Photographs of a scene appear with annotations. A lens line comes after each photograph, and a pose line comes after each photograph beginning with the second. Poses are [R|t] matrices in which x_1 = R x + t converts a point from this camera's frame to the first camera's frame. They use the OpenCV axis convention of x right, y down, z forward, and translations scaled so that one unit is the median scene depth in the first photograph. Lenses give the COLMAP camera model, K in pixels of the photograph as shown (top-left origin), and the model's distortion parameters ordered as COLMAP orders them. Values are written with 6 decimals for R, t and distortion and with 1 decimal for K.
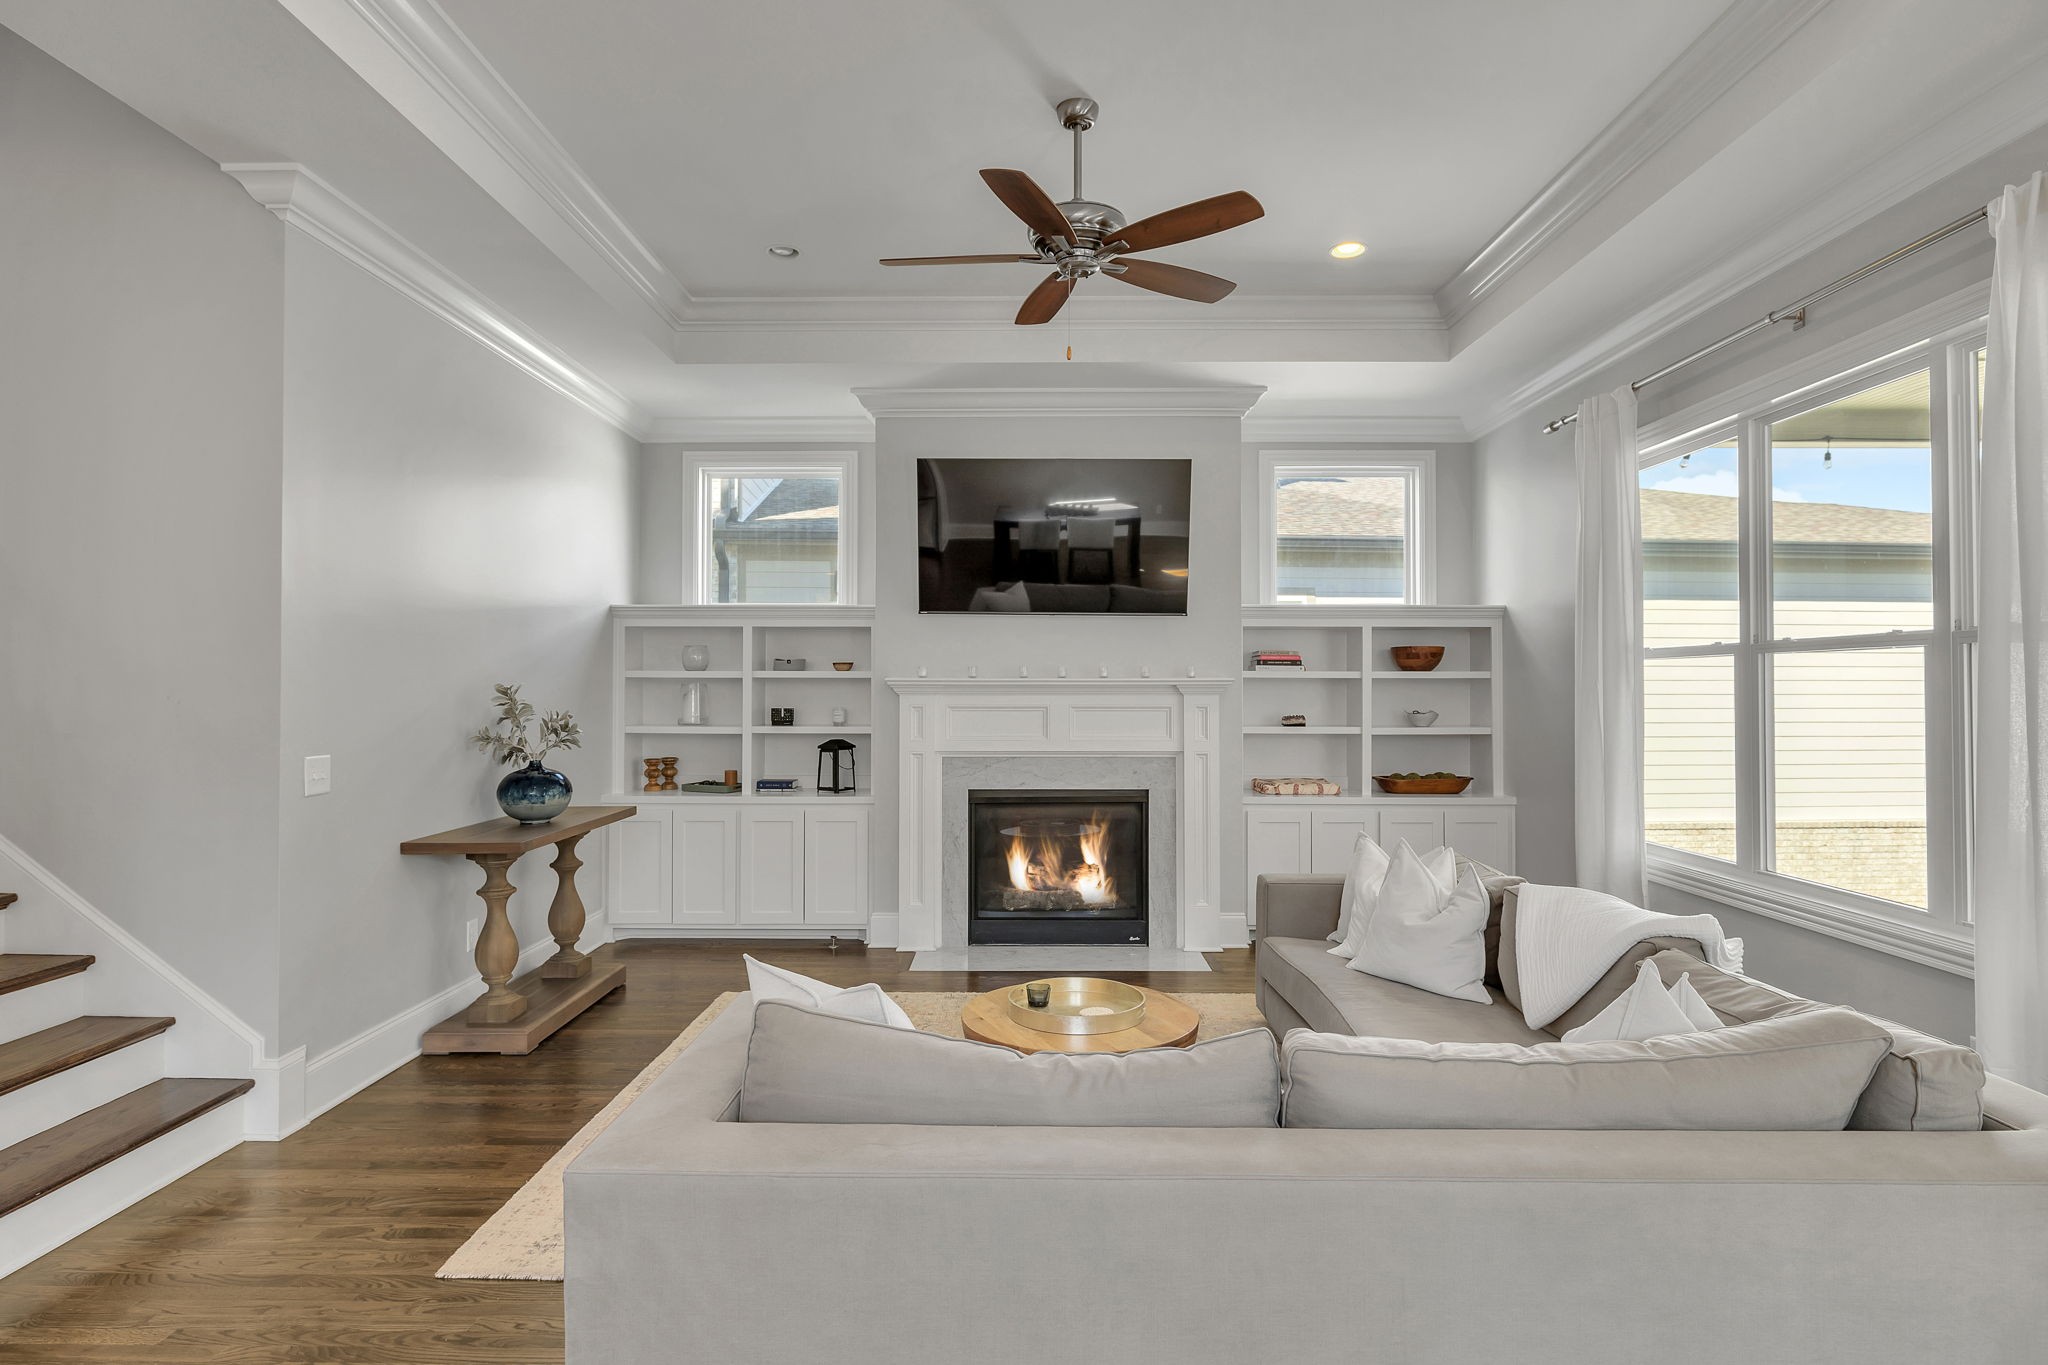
lens RADIAL K [[1144.7, 0, 1023.5], [0, 1144.7, 675.8], [0, 0, 1]] dist [0.002587, 0.001145]
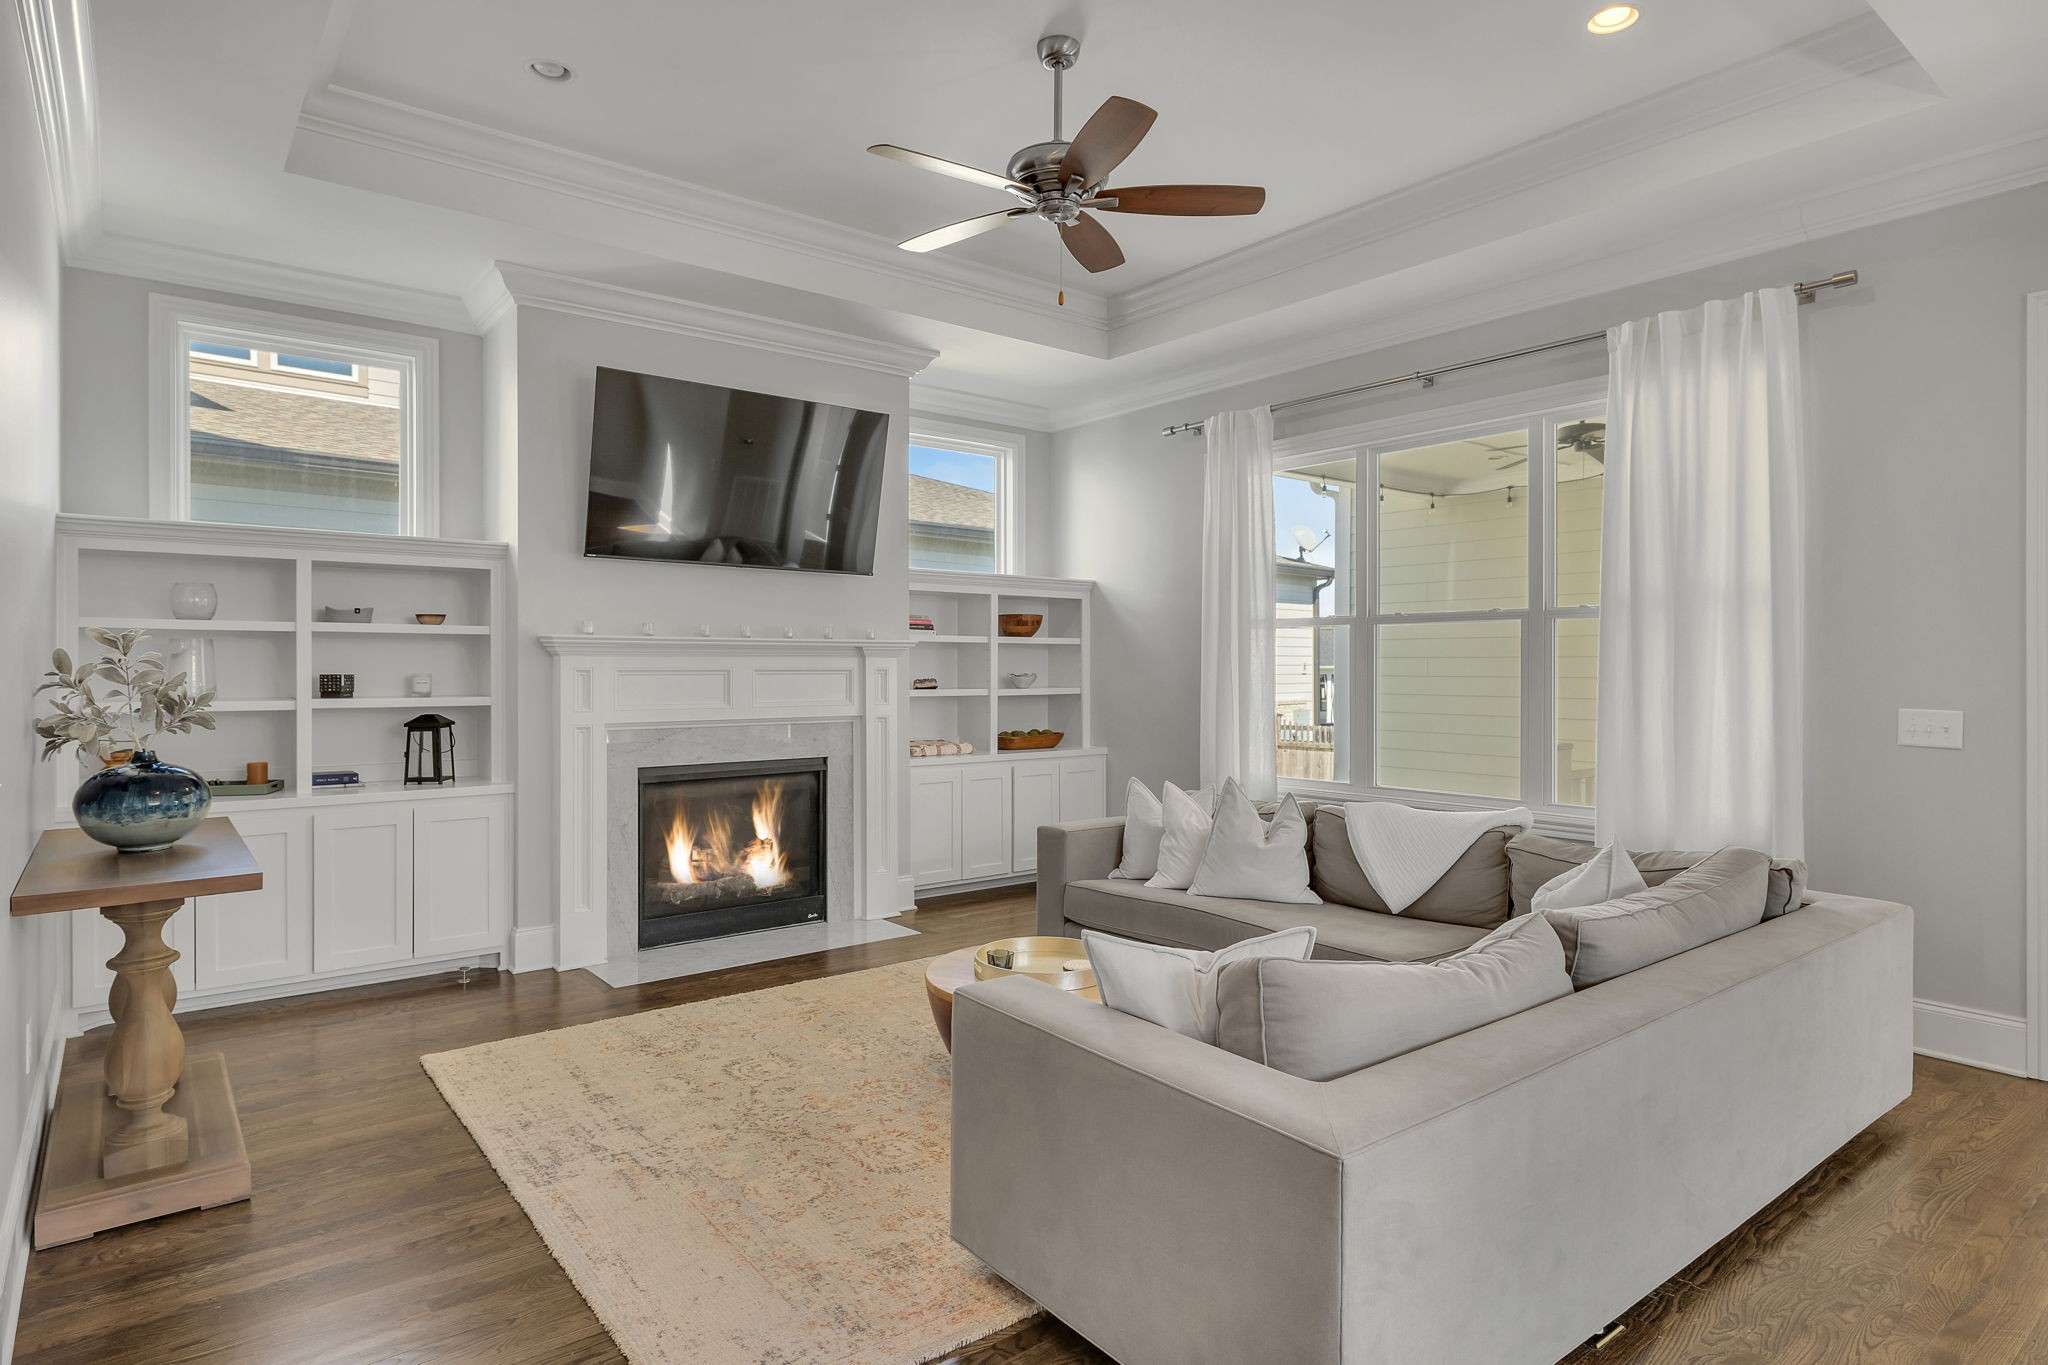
lens RADIAL K [[1144.7, 0, 1089.6], [0, 1144.7, 675.6], [0, 0, 1]] dist [0.002587, 0.001145]
pose [[0.761920, -0.006486, 0.647639, -0.335114], [-0.007058, 0.999807, 0.018318, 0.012880], [-0.647633, -0.018528, 0.761727, 0.136407]]
